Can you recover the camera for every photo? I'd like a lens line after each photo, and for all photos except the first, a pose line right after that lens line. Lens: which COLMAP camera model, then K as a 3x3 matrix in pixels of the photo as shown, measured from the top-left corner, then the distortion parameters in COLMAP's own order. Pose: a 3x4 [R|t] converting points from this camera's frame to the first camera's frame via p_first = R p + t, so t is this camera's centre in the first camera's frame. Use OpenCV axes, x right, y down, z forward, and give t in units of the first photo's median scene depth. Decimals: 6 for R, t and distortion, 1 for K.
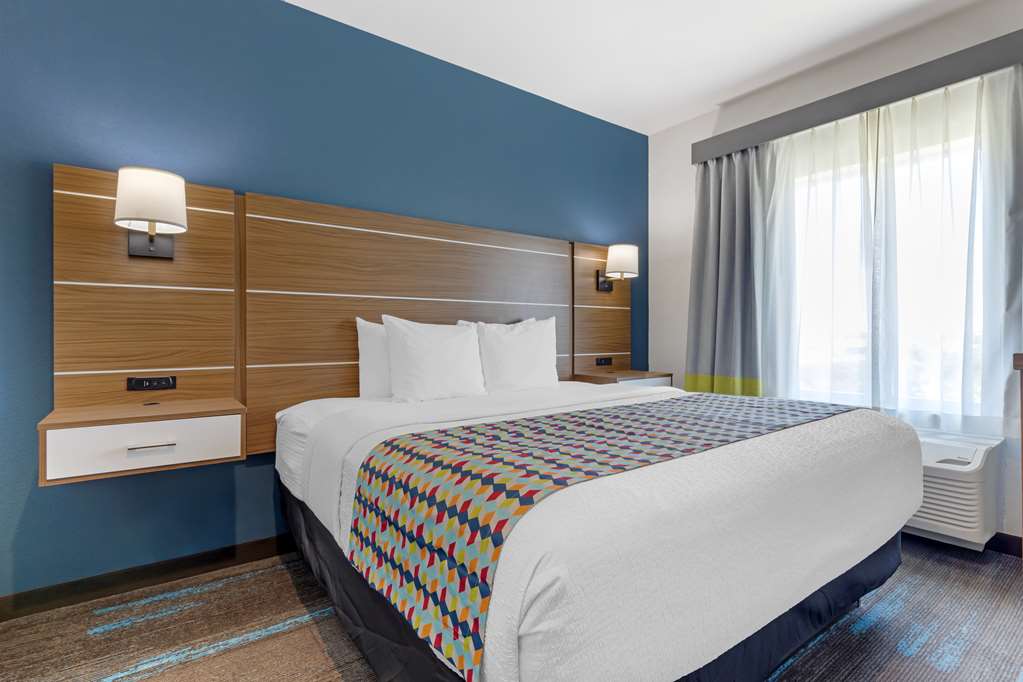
lens RADIAL K [[551.0, 0, 519.6], [0, 551.0, 335.0], [0, 0, 1]] dist [-0.002815, 0.000914]
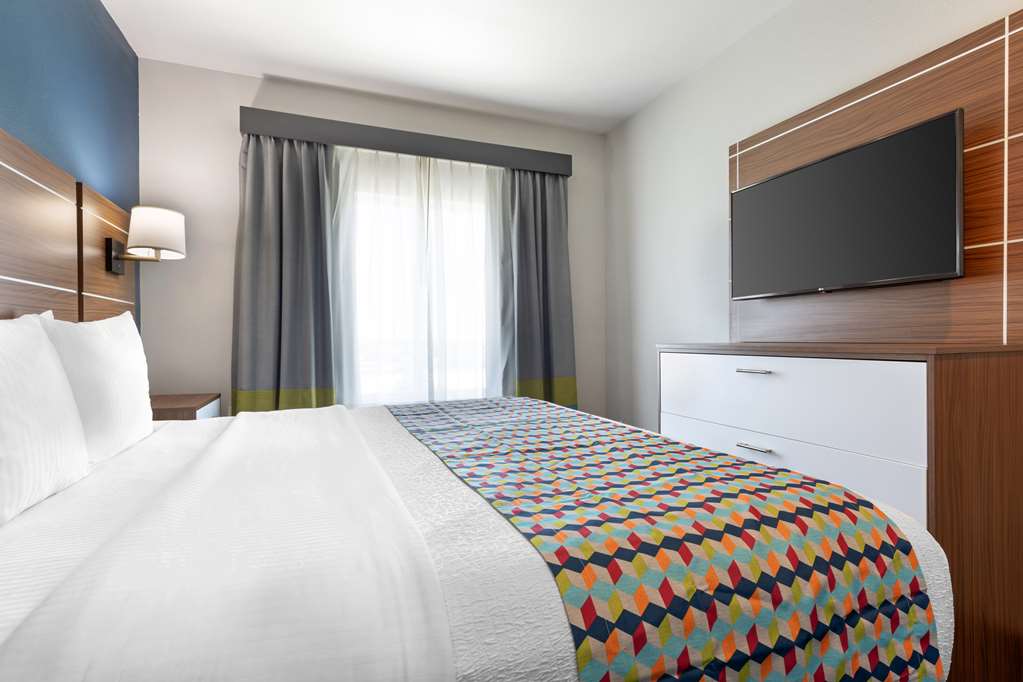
lens RADIAL K [[506.3, 0, 512.4], [0, 506.3, 344.6], [0, 0, 1]] dist [-0.021926, -0.000316]
pose [[0.217938, -0.002282, 0.975960, -0.421273], [0.004022, 0.999991, 0.001440, 0.004199], [-0.975954, 0.003611, 0.217945, 0.595045]]
